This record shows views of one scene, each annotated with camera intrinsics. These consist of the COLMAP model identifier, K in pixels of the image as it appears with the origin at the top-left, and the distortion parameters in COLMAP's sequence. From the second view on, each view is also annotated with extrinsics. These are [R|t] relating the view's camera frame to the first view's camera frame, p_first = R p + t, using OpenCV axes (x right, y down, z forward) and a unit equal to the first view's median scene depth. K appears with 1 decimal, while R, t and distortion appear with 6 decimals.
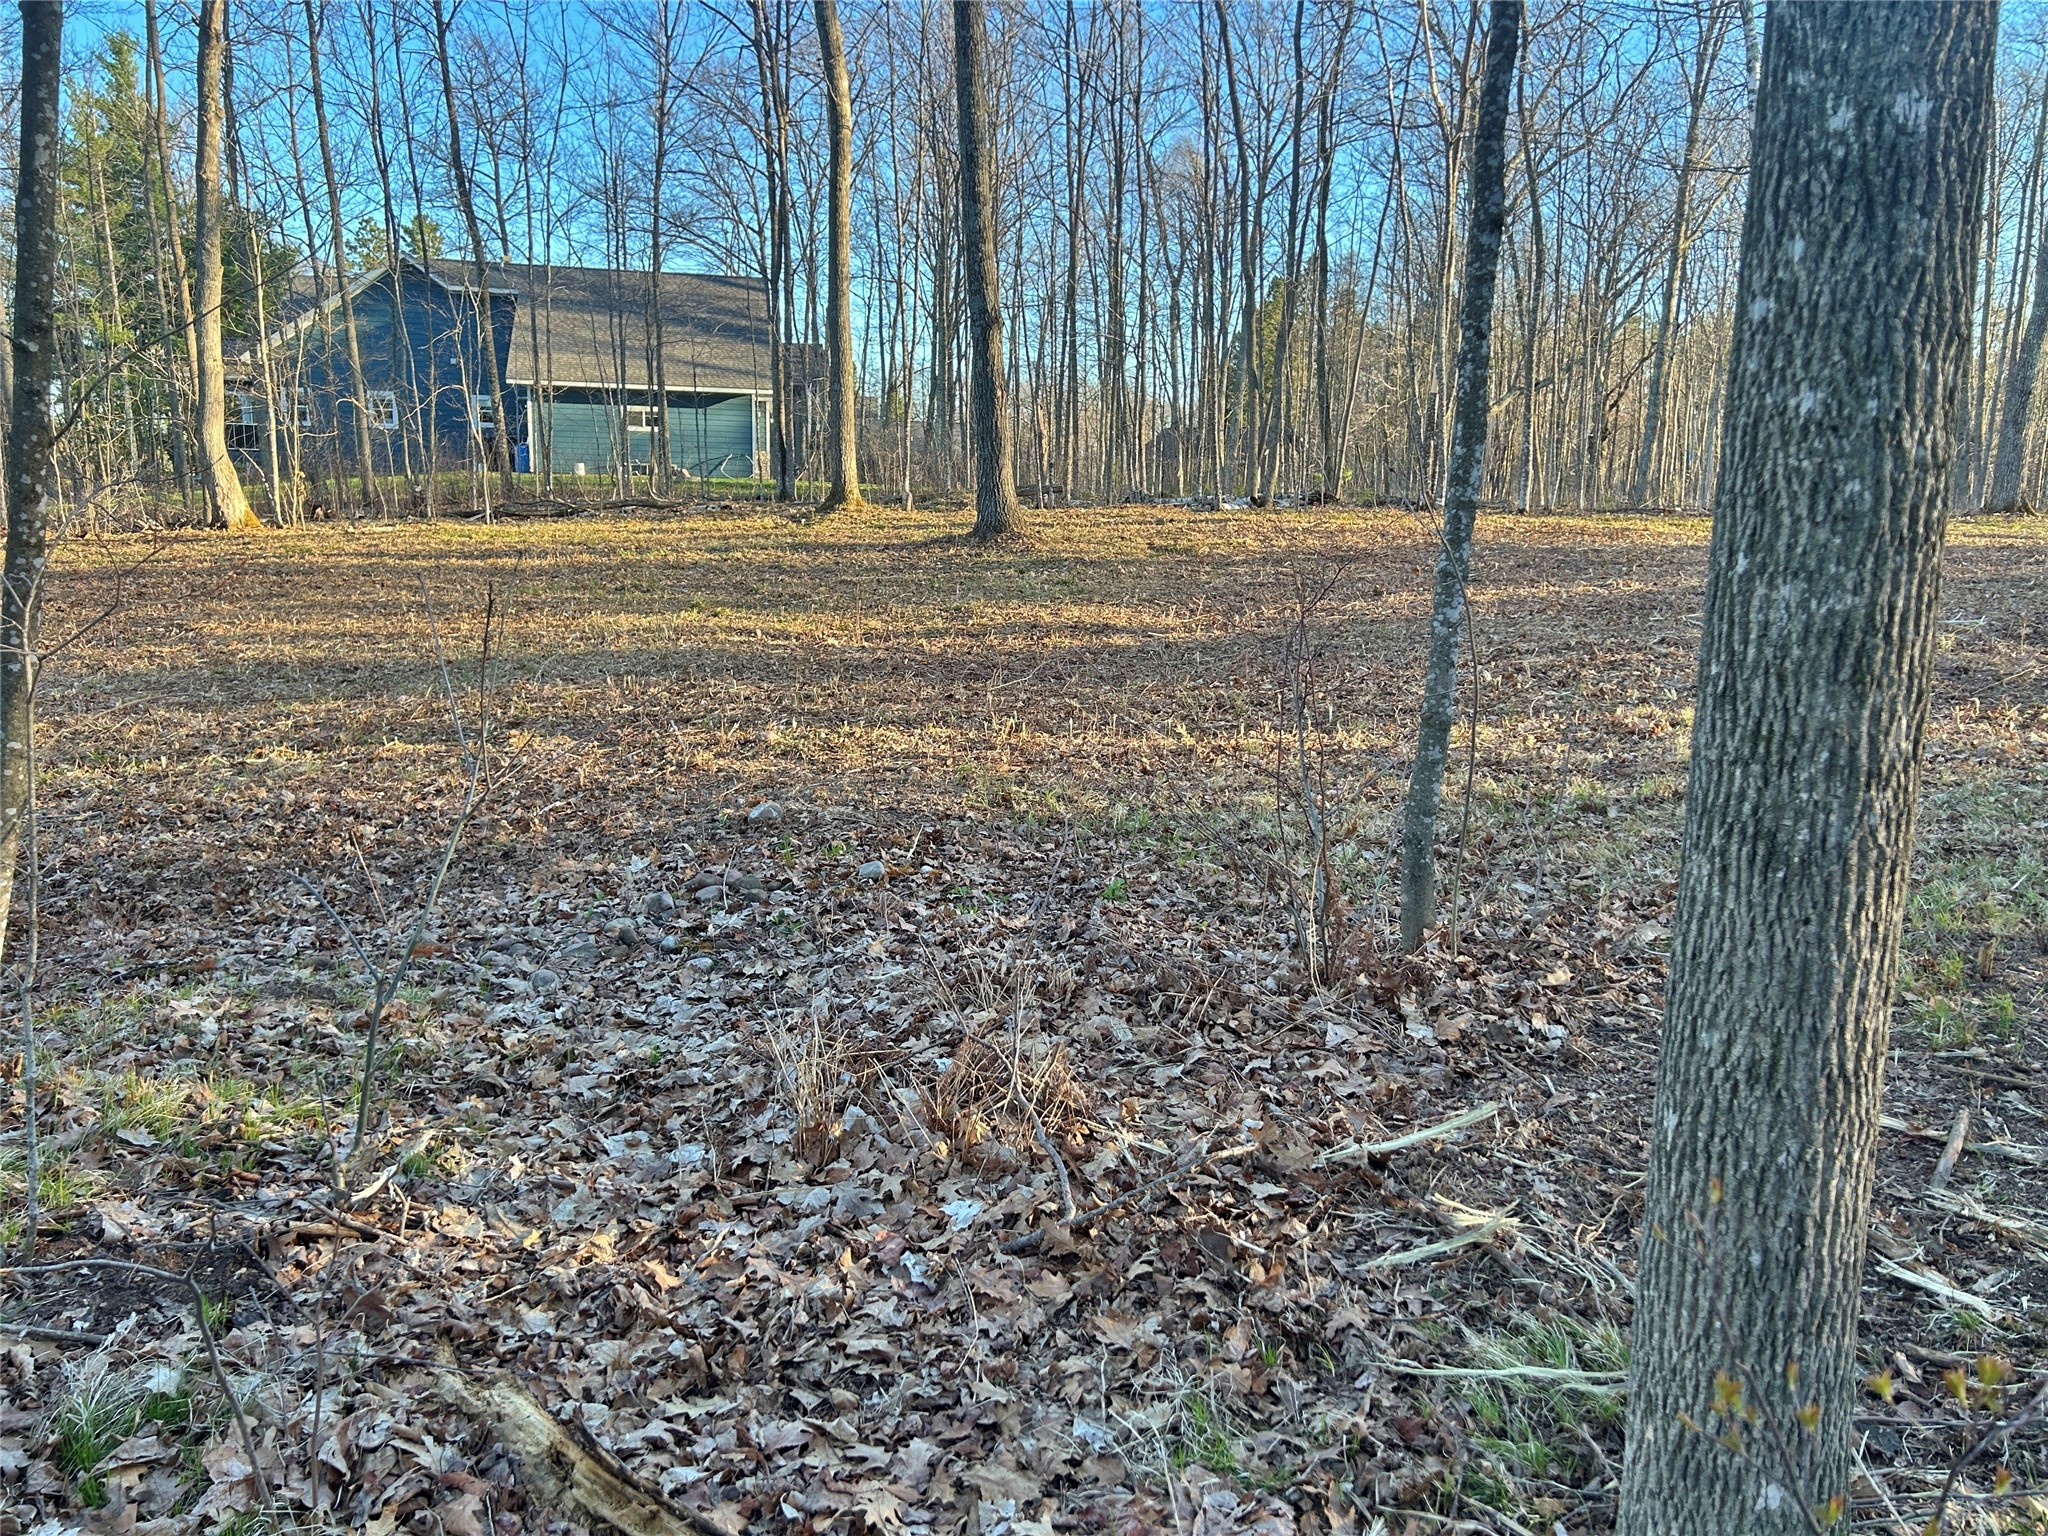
lens RADIAL K [[1514.5, 0, 1044.6], [0, 1514.5, 771.3], [0, 0, 1]] dist [0.046506, -0.051117]
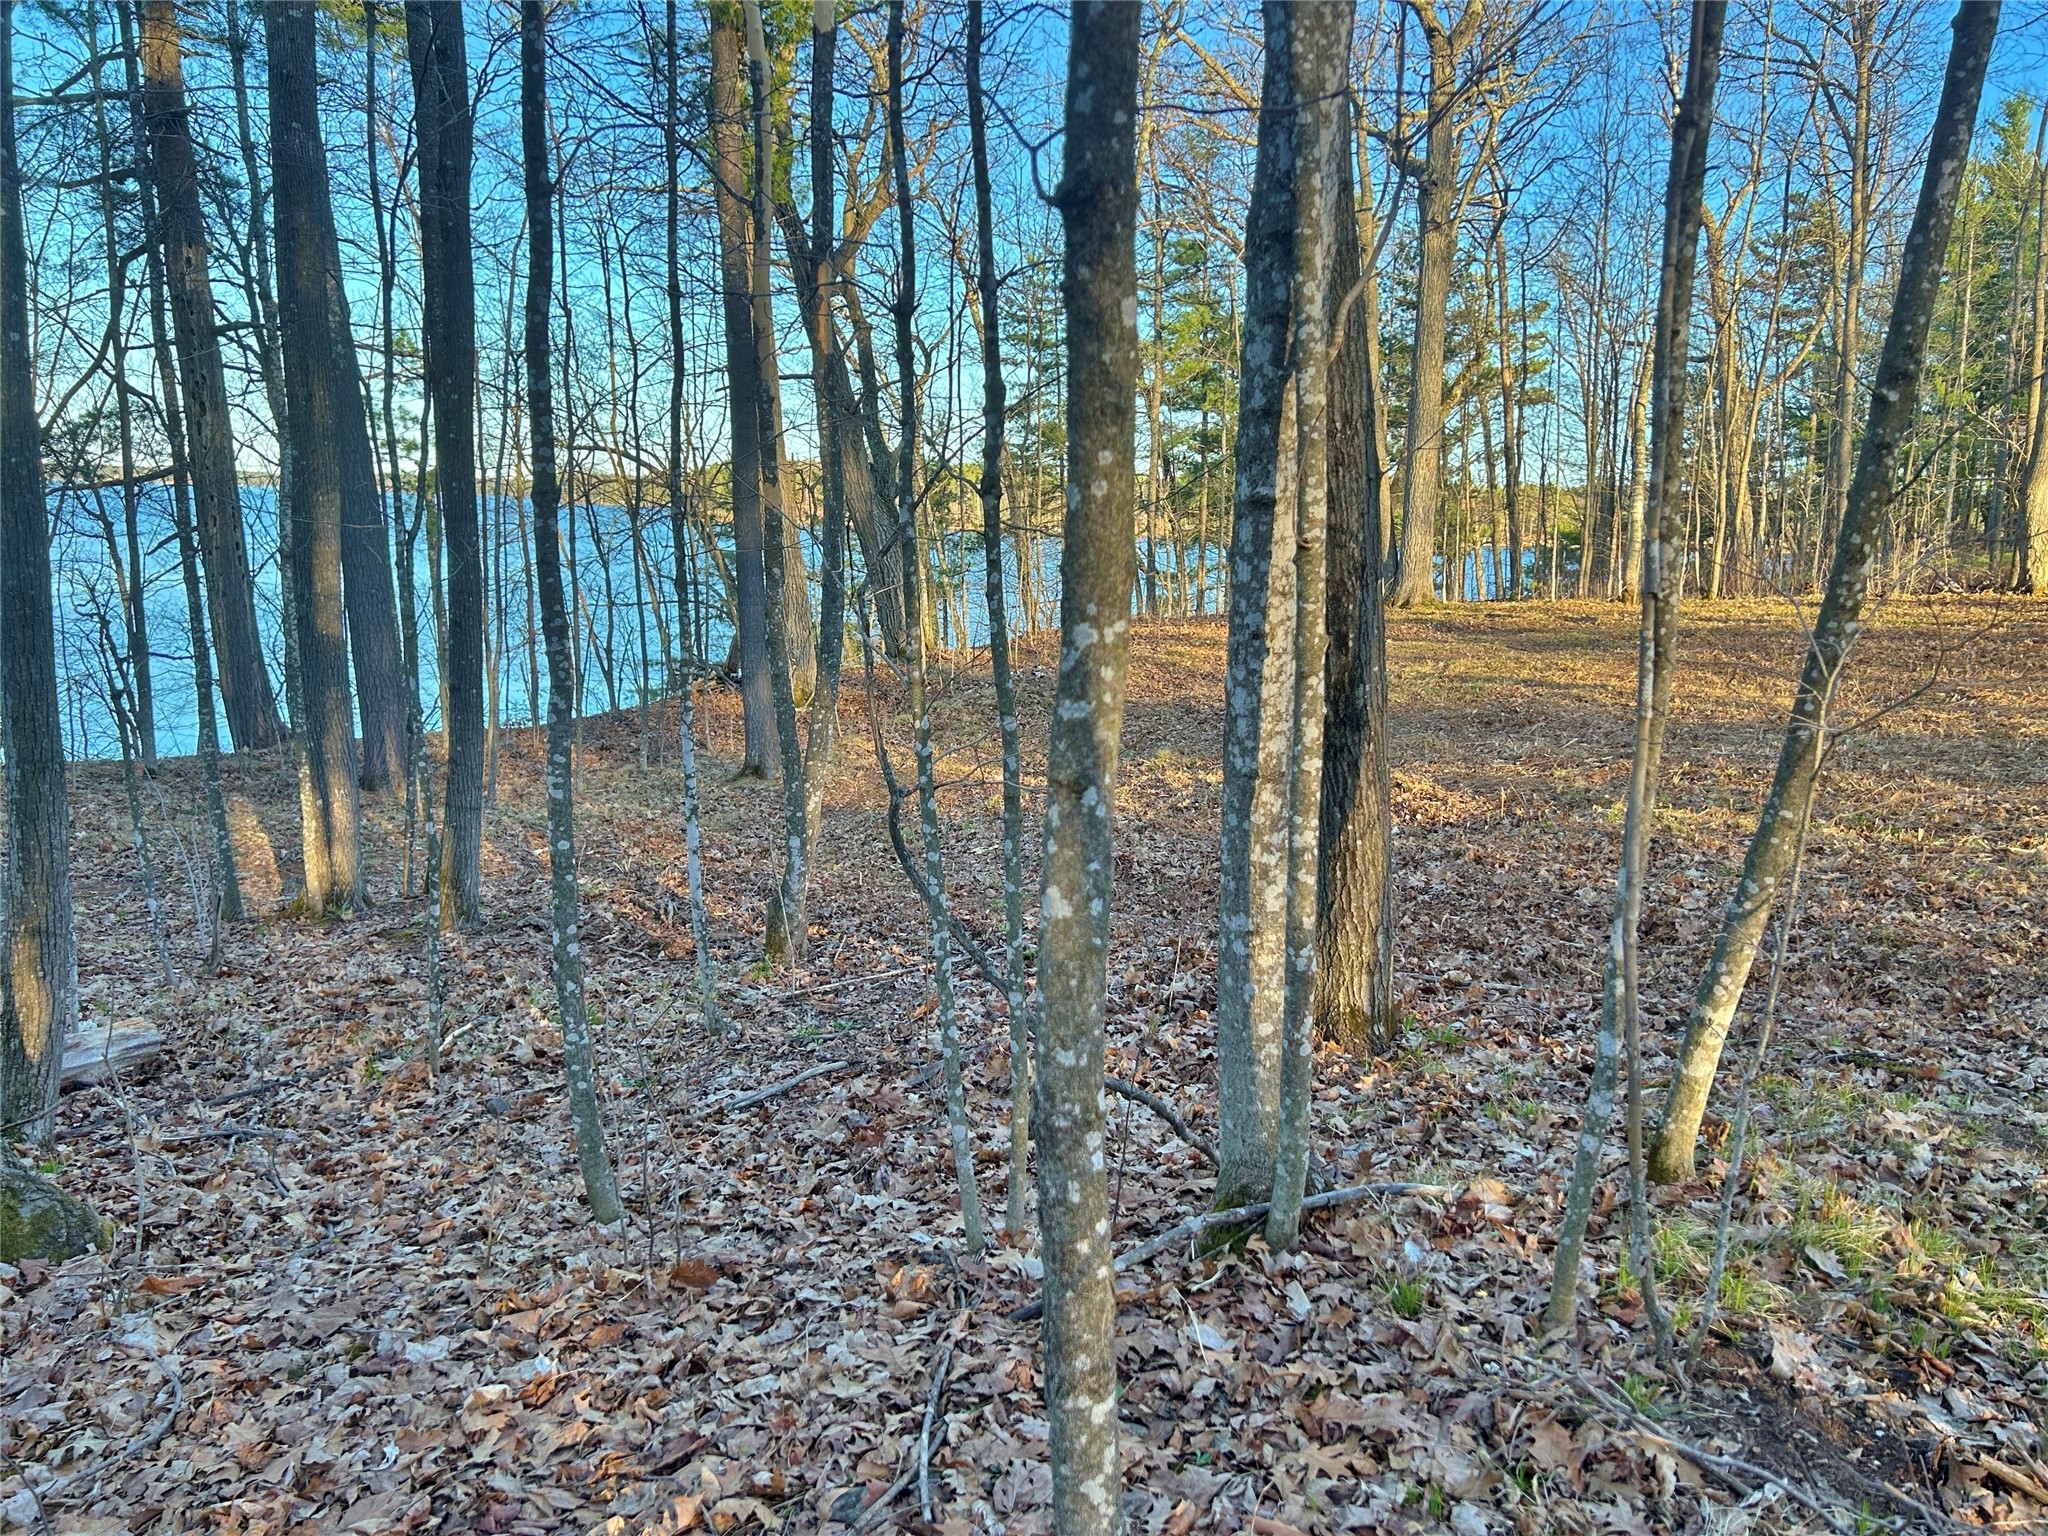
lens RADIAL K [[1514.5, 0, 1033.5], [0, 1514.5, 772.6], [0, 0, 1]] dist [0.046506, -0.051117]
pose [[0.489499, 0.137840, -0.861041, -0.064534], [-0.170782, 0.983459, 0.060348, -0.015293], [0.855117, 0.117510, 0.504942, 0.084885]]
